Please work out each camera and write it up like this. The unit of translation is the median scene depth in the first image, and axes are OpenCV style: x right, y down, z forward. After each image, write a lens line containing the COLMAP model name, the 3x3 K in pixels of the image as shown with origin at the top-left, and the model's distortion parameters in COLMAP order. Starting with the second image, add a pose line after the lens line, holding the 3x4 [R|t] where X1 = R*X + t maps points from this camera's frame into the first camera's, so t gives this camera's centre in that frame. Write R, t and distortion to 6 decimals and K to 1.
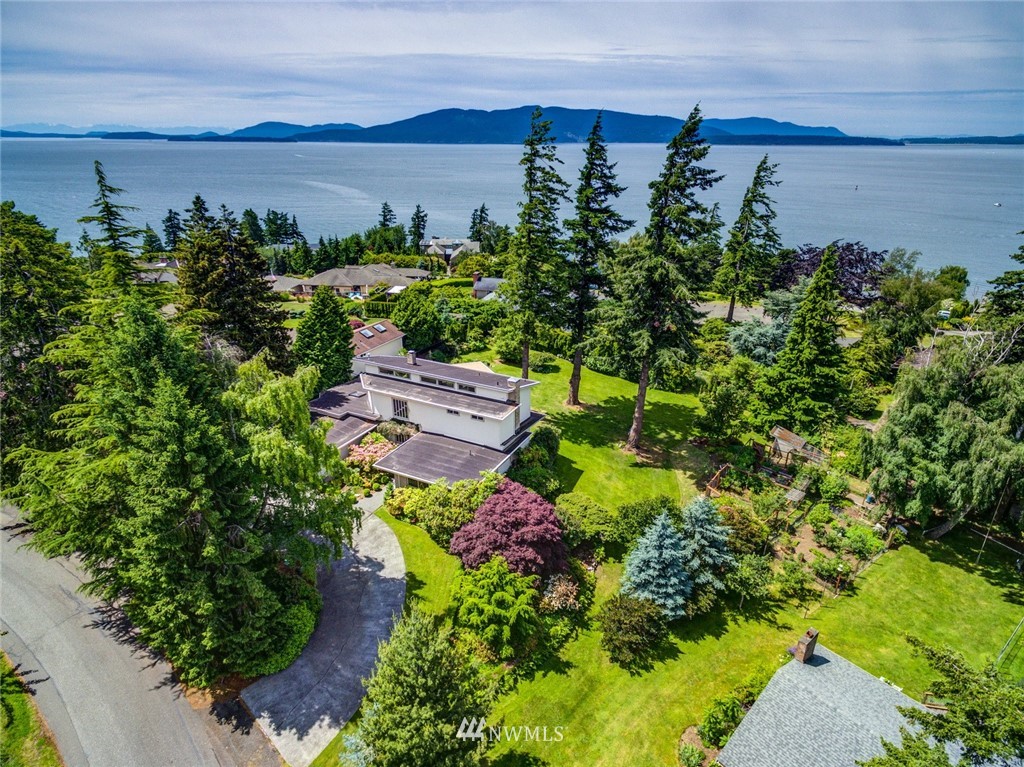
lens RADIAL K [[583.5, 0, 514.3], [0, 583.5, 389.3], [0, 0, 1]] dist [0.006386, 0.001228]
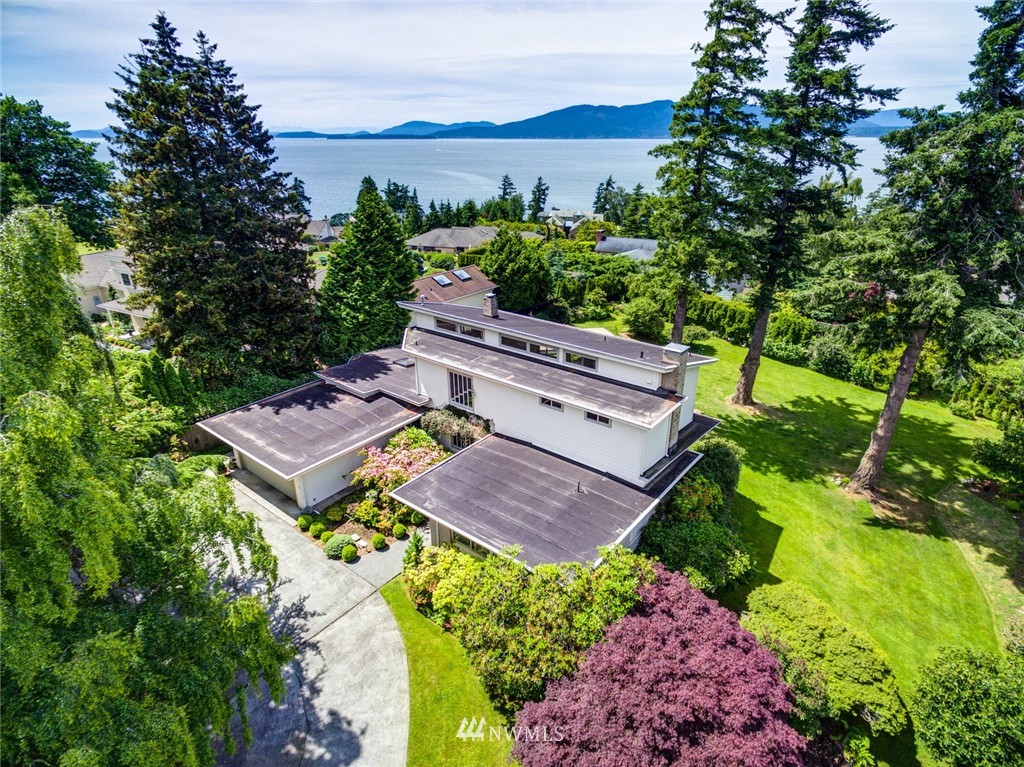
lens RADIAL K [[583.5, 0, 514.3], [0, 583.5, 389.3], [0, 0, 1]] dist [0.006386, 0.001228]
pose [[0.979816, 0.073010, -0.186090, -0.033069], [-0.069159, 0.997237, 0.027113, 0.011875], [0.187555, -0.013696, 0.982159, 0.387935]]
